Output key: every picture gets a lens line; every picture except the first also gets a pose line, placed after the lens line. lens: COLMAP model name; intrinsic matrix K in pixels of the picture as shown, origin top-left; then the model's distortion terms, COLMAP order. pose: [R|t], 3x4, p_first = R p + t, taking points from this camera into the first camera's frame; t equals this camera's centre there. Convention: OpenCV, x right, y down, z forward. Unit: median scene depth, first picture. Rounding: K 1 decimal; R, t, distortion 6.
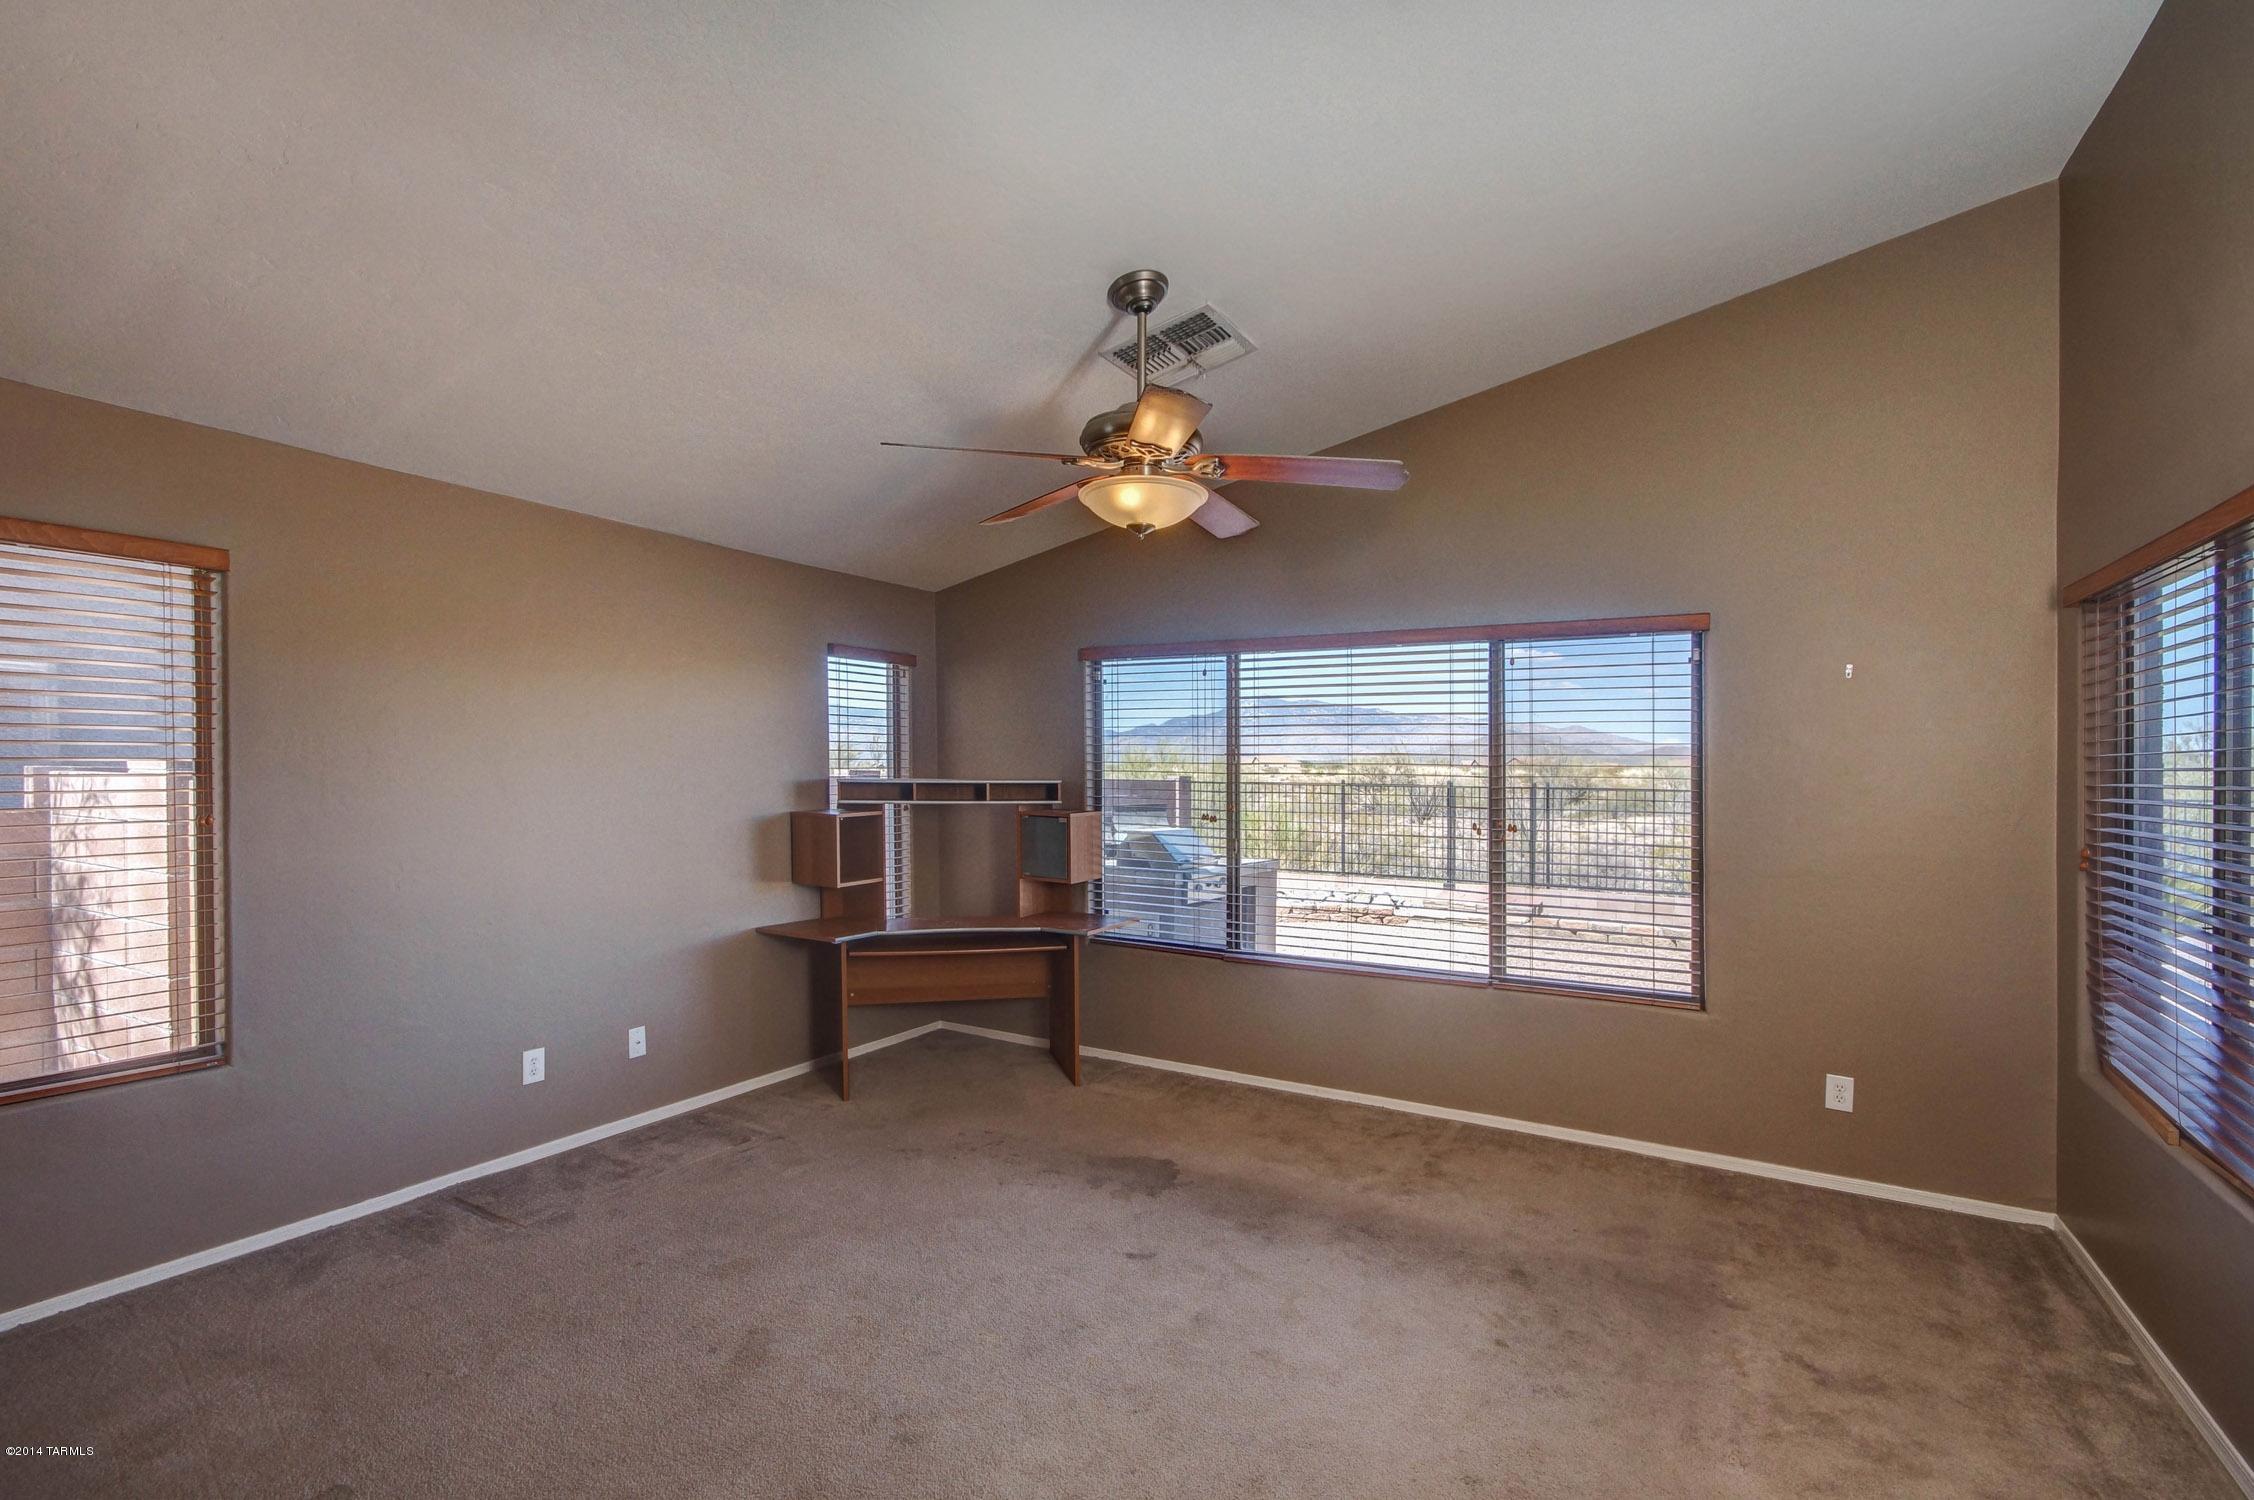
lens RADIAL K [[1002.8, 0, 1094.6], [0, 1002.8, 787.3], [0, 0, 1]] dist [-0.009225, 0.002457]
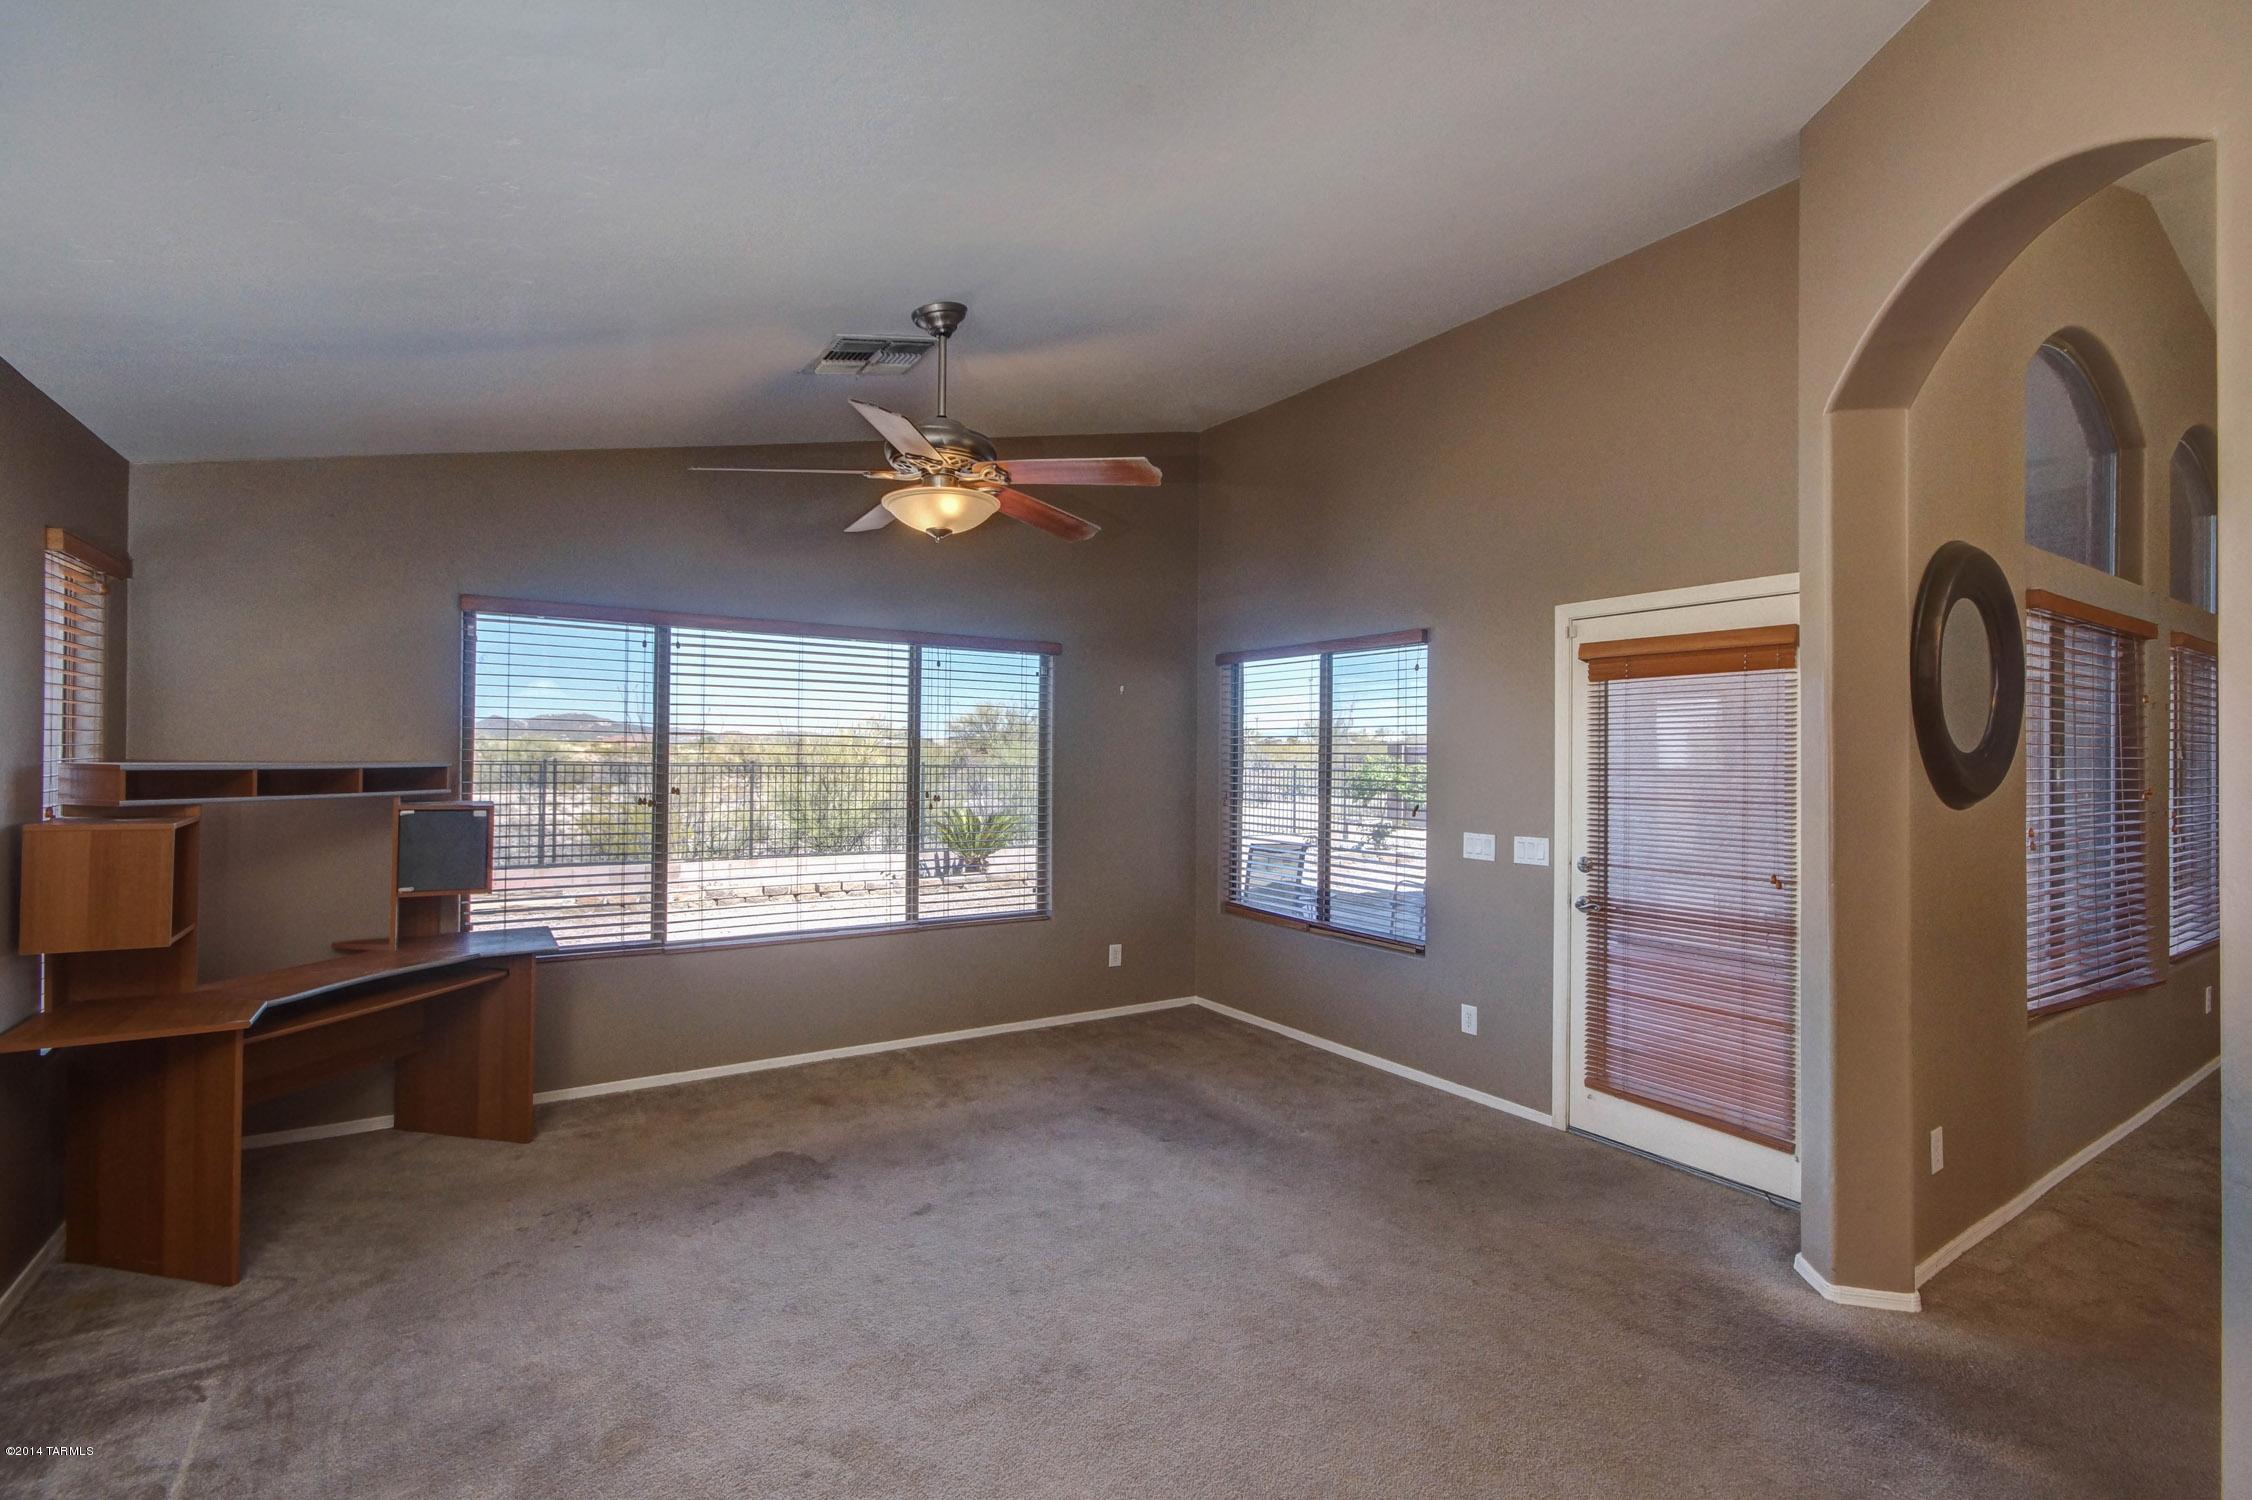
lens RADIAL K [[1001.9, 0, 1101.3], [0, 1001.9, 783.1], [0, 0, 1]] dist [-0.009225, 0.002457]
pose [[0.455432, -0.028036, 0.889829, -0.571310], [0.013035, 0.999607, 0.024823, -0.006332], [-0.890175, 0.000294, 0.455618, 0.248097]]
